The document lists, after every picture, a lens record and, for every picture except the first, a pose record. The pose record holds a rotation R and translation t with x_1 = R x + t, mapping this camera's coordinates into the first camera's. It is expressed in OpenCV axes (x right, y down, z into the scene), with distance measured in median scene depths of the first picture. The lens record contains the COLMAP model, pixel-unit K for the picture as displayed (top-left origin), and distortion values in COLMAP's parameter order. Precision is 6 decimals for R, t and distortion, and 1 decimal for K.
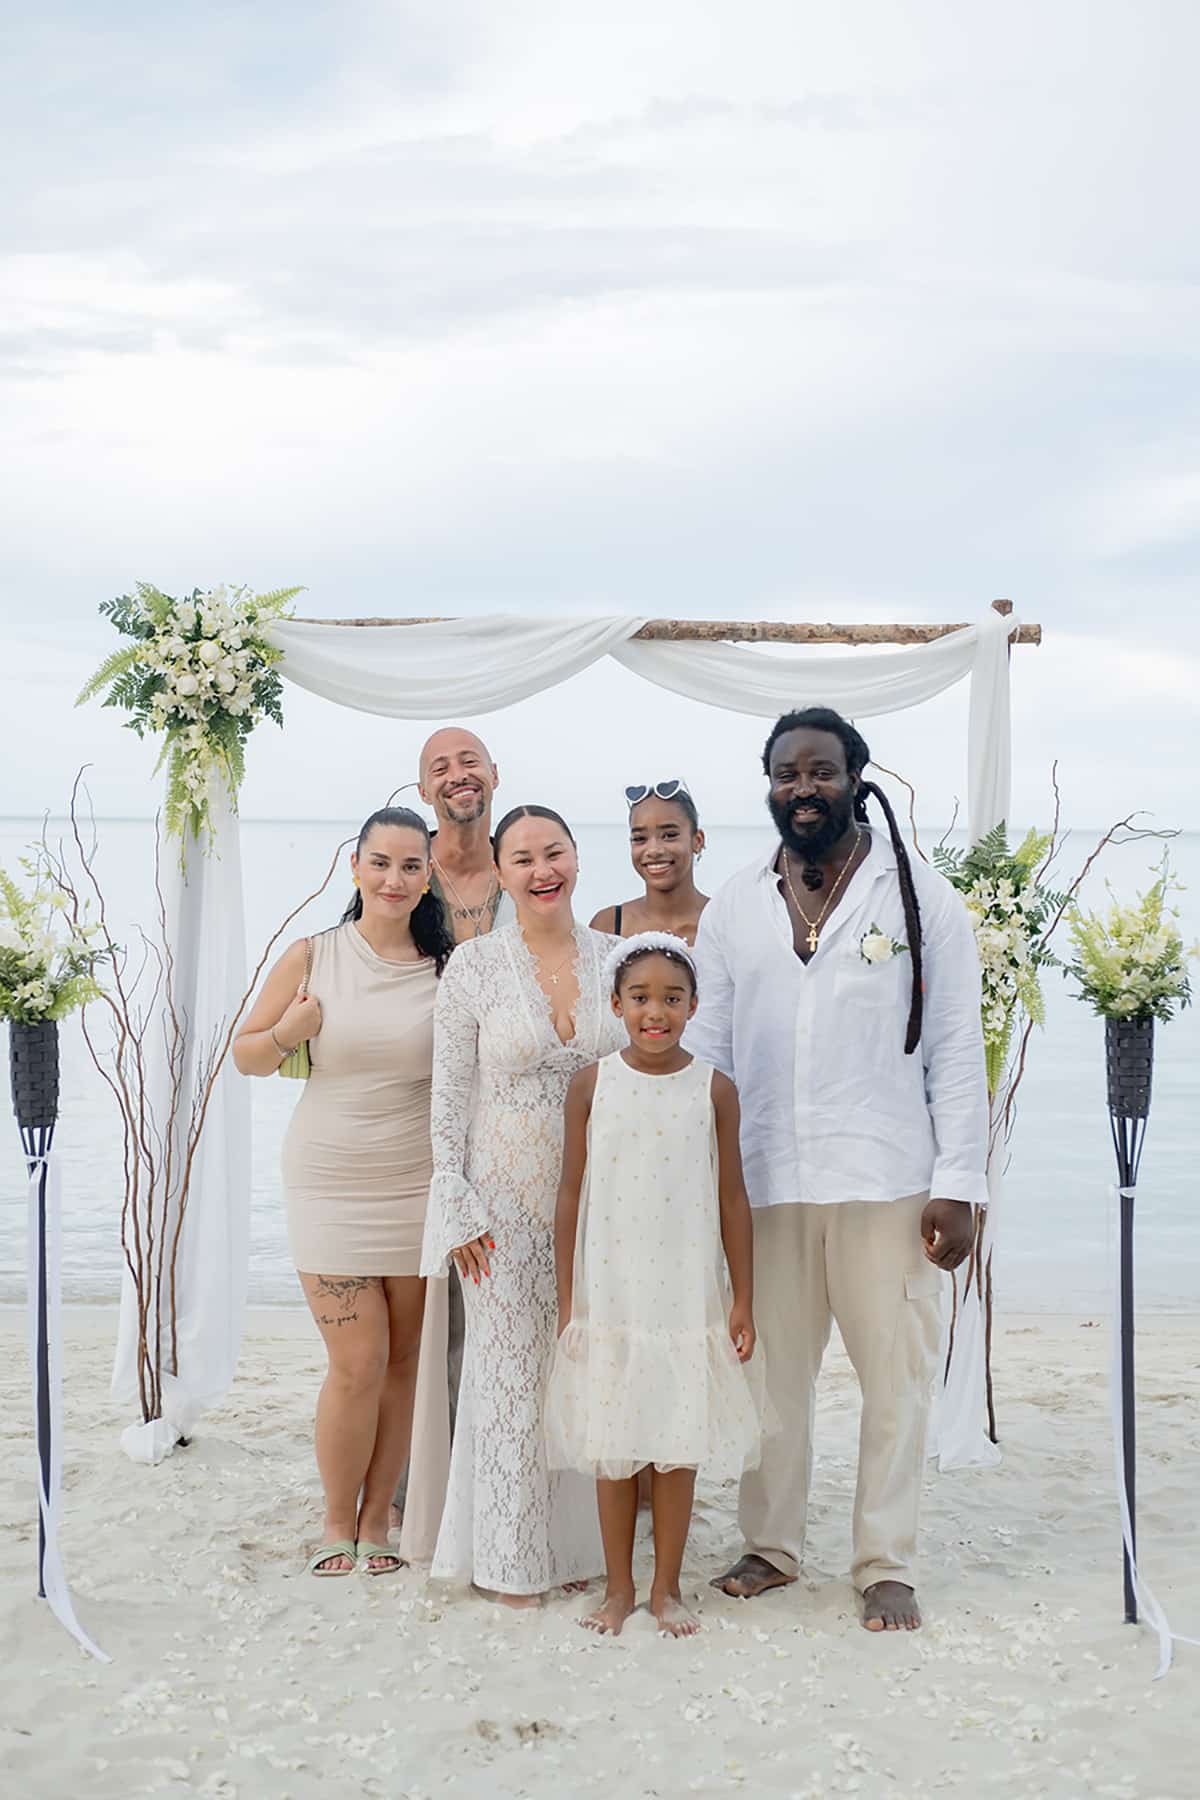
lens RADIAL K [[2632.1, 0, 593.6], [0, 2632.1, 906.4], [0, 0, 1]] dist [-0.040273, 0.000000]
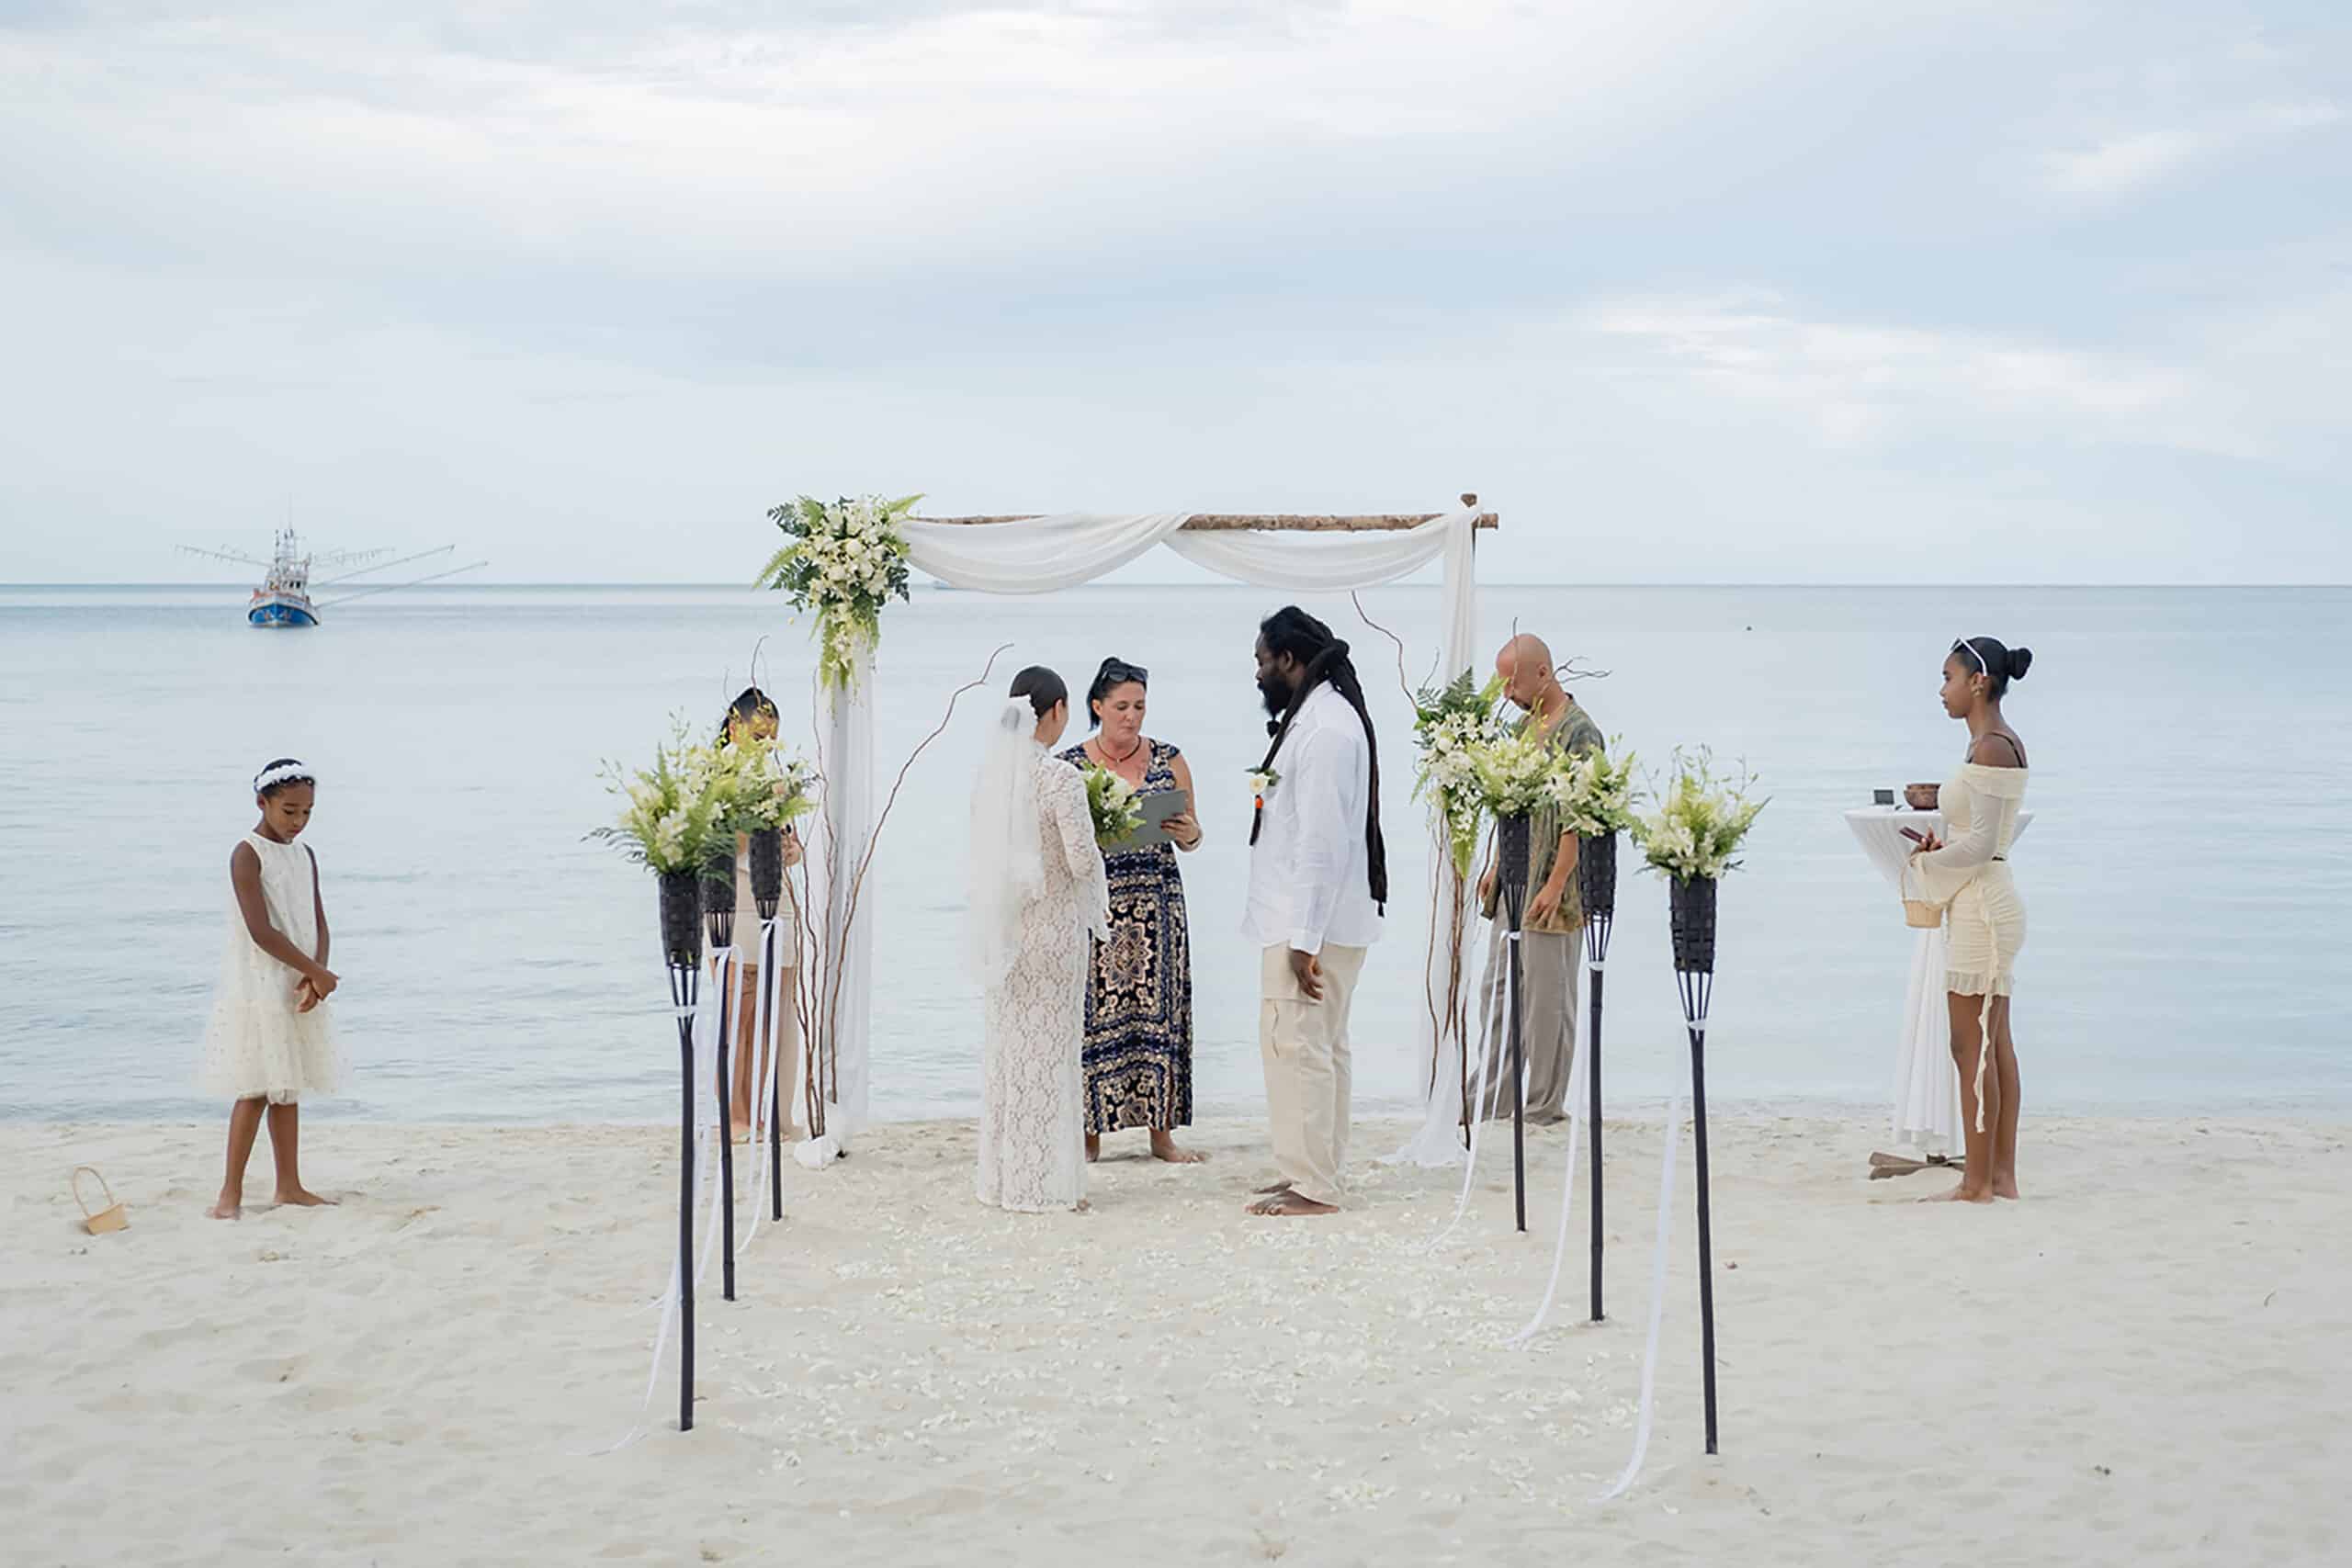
lens RADIAL K [[3612.9, 0, 1171.9], [0, 3612.9, 801.0], [0, 0, 1]] dist [-0.037101, 0.000000]
pose [[0.999902, -0.012915, -0.005443, 0.019421], [0.013064, 0.999517, 0.028214, -0.019381], [0.005076, -0.028282, 0.999587, -0.782360]]
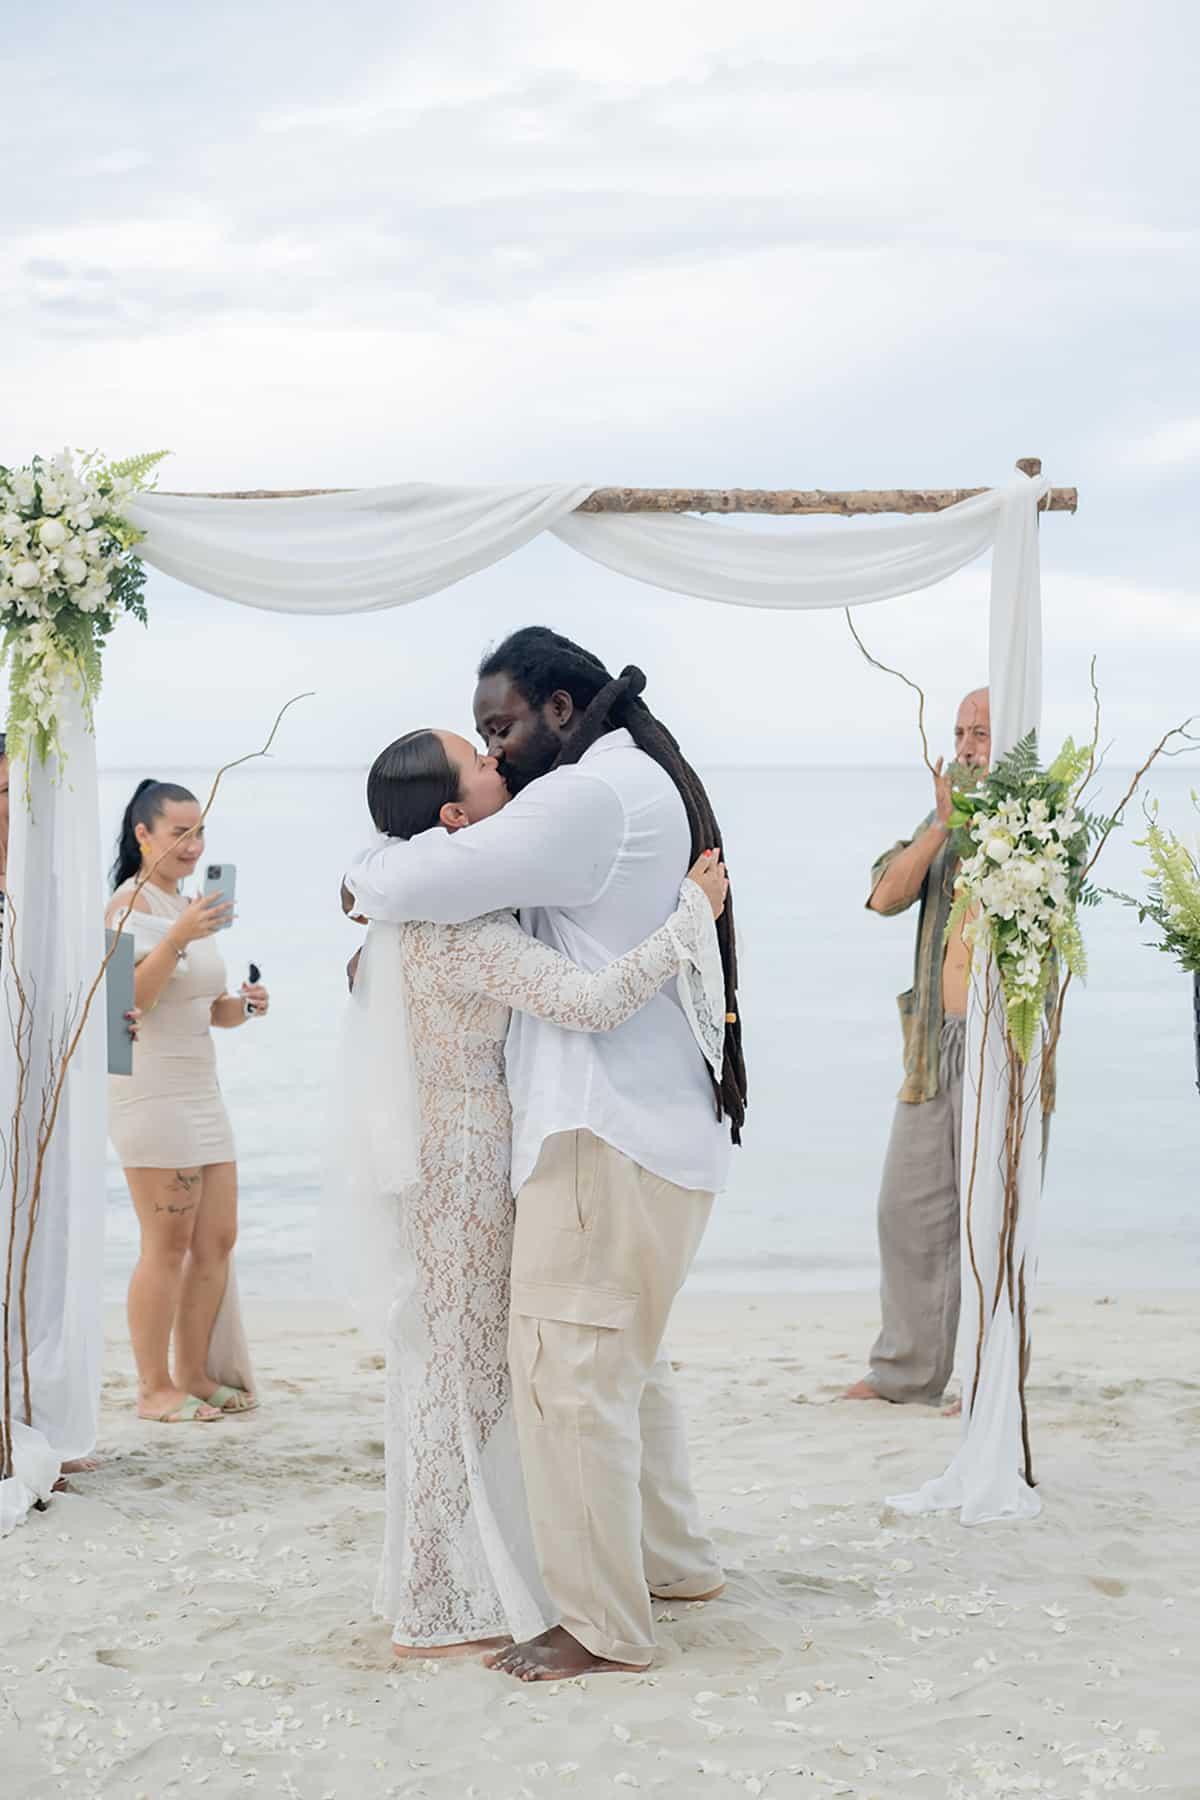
lens RADIAL K [[2632.1, 0, 595.0], [0, 2632.1, 911.3], [0, 0, 1]] dist [-0.040273, 0.000000]
pose [[0.999812, -0.015222, 0.011974, 0.008973], [0.014937, 0.999612, 0.023507, 0.002951], [-0.012327, -0.023324, 0.999652, 0.187118]]
